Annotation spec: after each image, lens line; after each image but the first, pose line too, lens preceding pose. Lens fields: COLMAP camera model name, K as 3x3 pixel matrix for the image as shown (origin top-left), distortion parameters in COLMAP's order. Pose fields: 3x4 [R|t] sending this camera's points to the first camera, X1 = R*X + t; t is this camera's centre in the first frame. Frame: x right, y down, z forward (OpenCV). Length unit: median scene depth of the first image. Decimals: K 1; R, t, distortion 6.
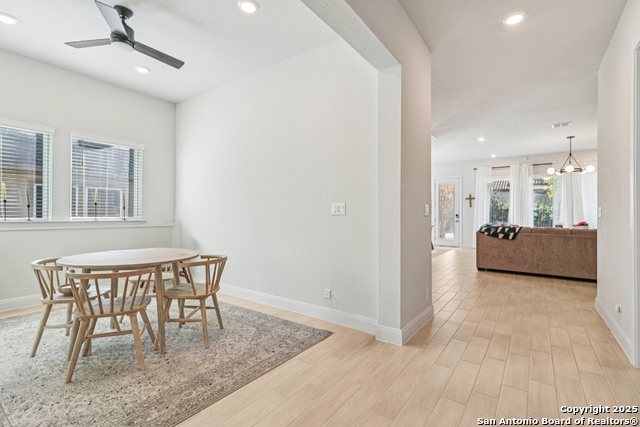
lens RADIAL K [[296.2, 0, 323.8], [0, 296.2, 211.8], [0, 0, 1]] dist [0.002528, -0.000373]
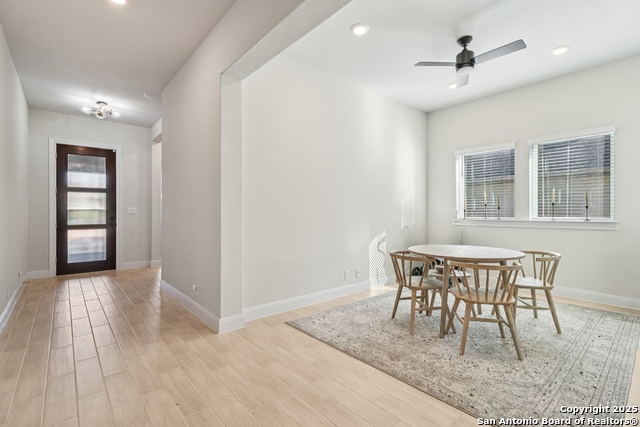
lens RADIAL K [[296.2, 0, 316.4], [0, 296.2, 211.3], [0, 0, 1]] dist [0.002528, -0.000373]
pose [[-0.231903, -0.011522, -0.972671, 0.607420], [0.005146, 0.999901, -0.013071, 0.010311], [0.972725, -0.008037, -0.231821, 0.729639]]
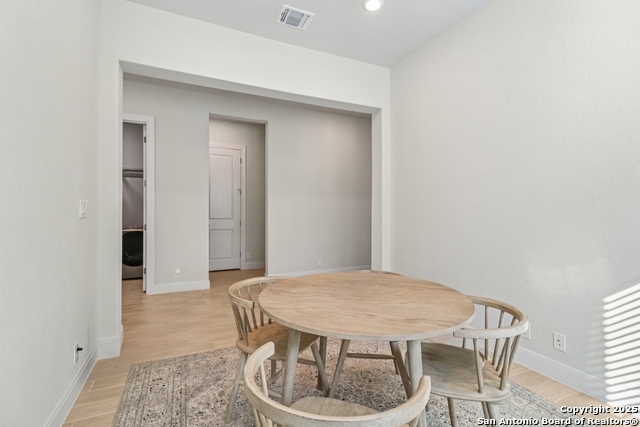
lens RADIAL K [[296.2, 0, 322.0], [0, 296.2, 214.9], [0, 0, 1]] dist [0.002528, -0.000373]
pose [[-0.876587, -0.008030, 0.481177, -0.844607], [-0.011336, 0.999928, -0.003963, 0.005003], [-0.481110, -0.008928, -0.876615, 1.555535]]
